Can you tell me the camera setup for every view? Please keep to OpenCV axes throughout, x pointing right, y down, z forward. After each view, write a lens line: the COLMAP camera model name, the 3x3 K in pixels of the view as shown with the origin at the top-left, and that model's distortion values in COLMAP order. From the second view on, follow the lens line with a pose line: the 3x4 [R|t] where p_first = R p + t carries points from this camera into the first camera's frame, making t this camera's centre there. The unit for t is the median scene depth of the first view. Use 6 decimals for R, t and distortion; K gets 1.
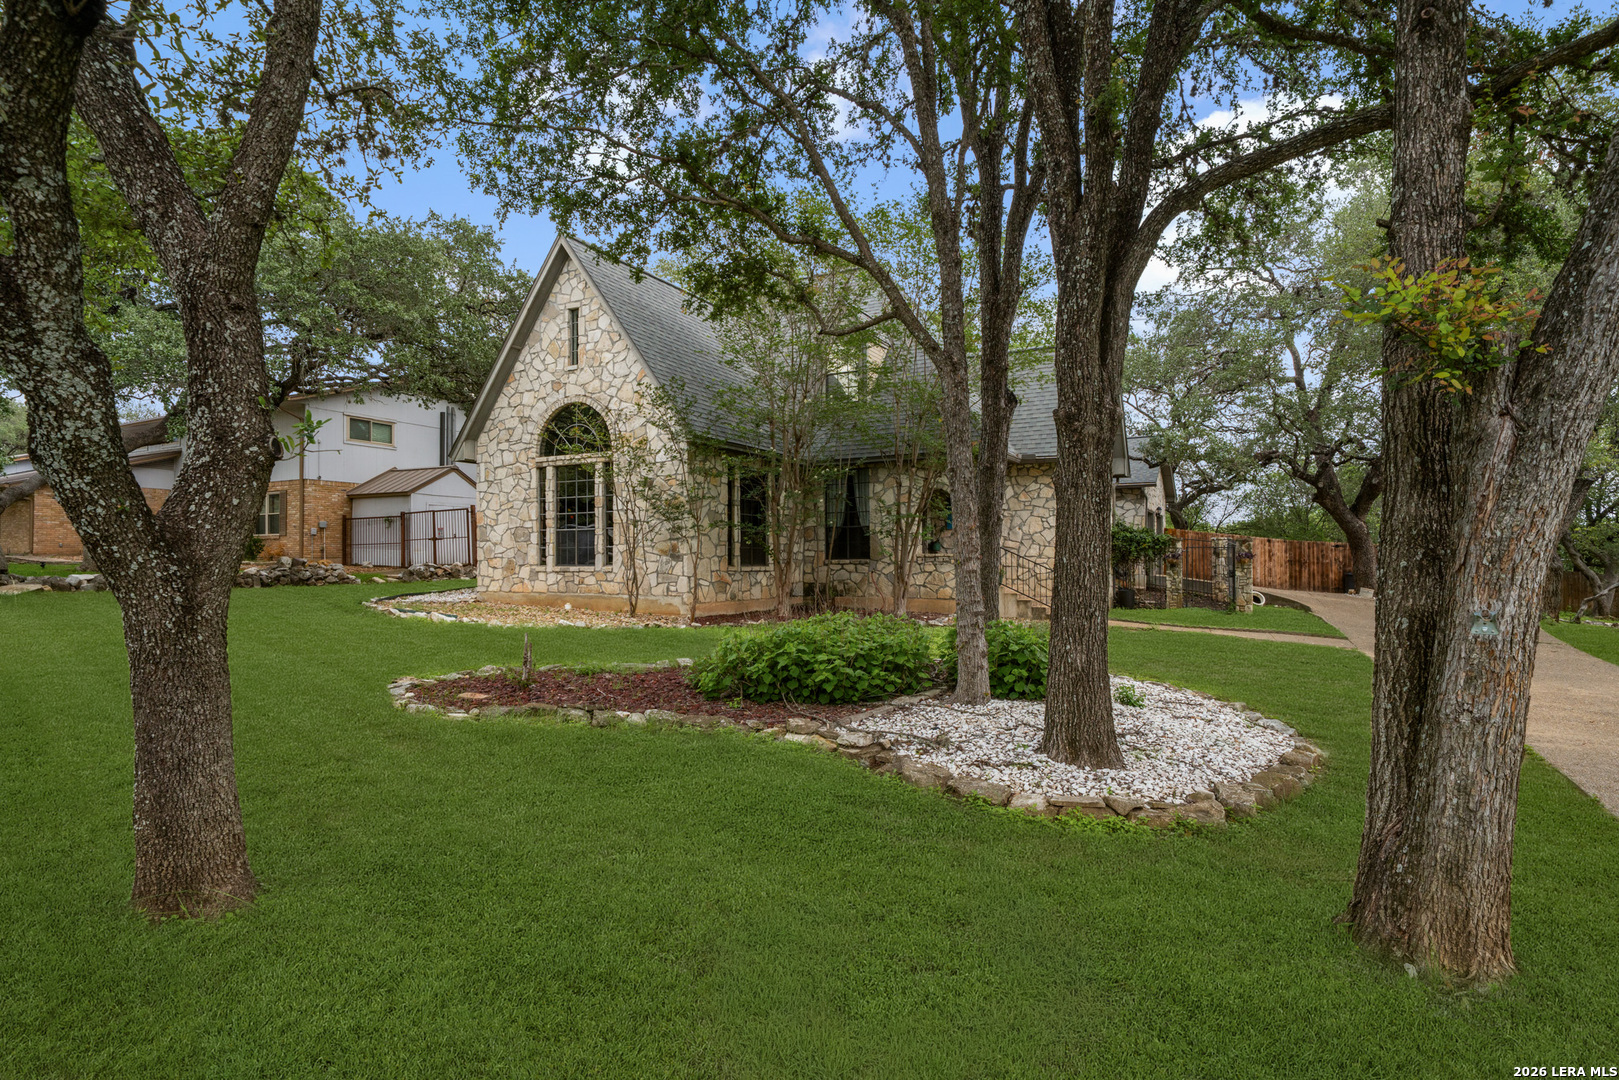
lens RADIAL K [[821.5, 0, 810.4], [0, 821.5, 546.1], [0, 0, 1]] dist [0.002762, 0.000485]
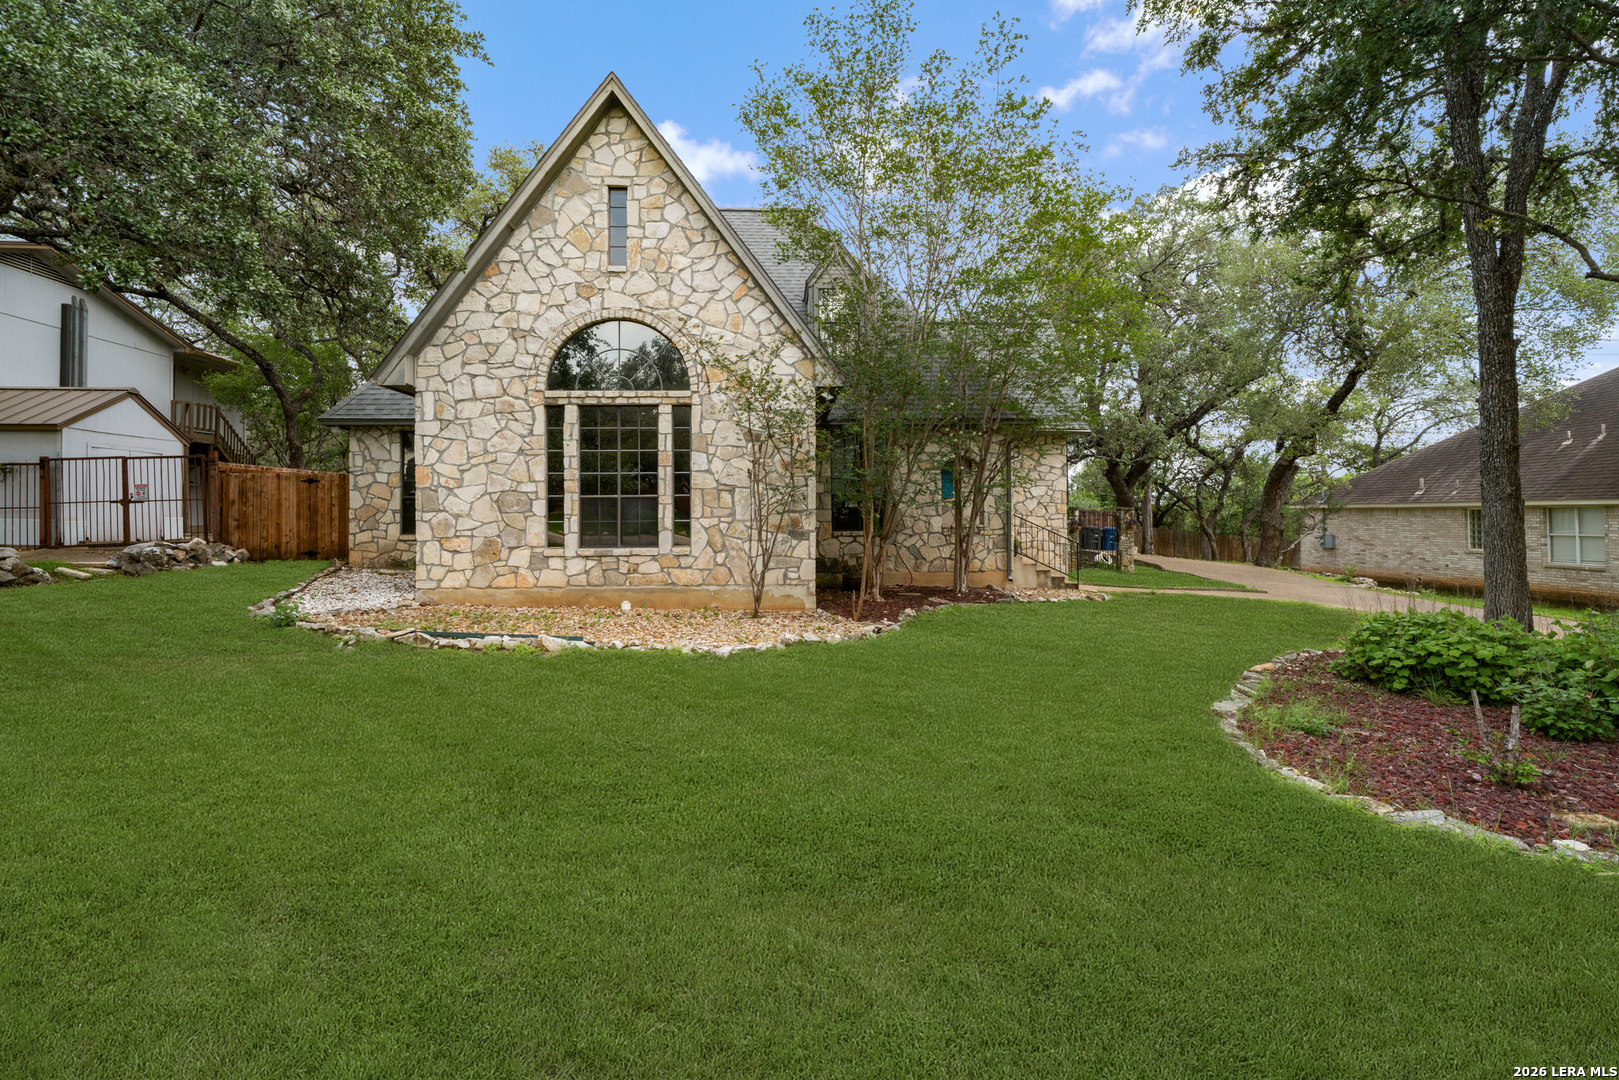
lens RADIAL K [[769.6, 0, 808.2], [0, 769.6, 500.9], [0, 0, 1]] dist [0.000658, 0.000081]
pose [[0.859356, 0.006963, 0.511330, -0.477043], [-0.004509, 0.999972, -0.006039, -0.012739], [-0.511358, 0.002884, 0.859363, 0.337065]]
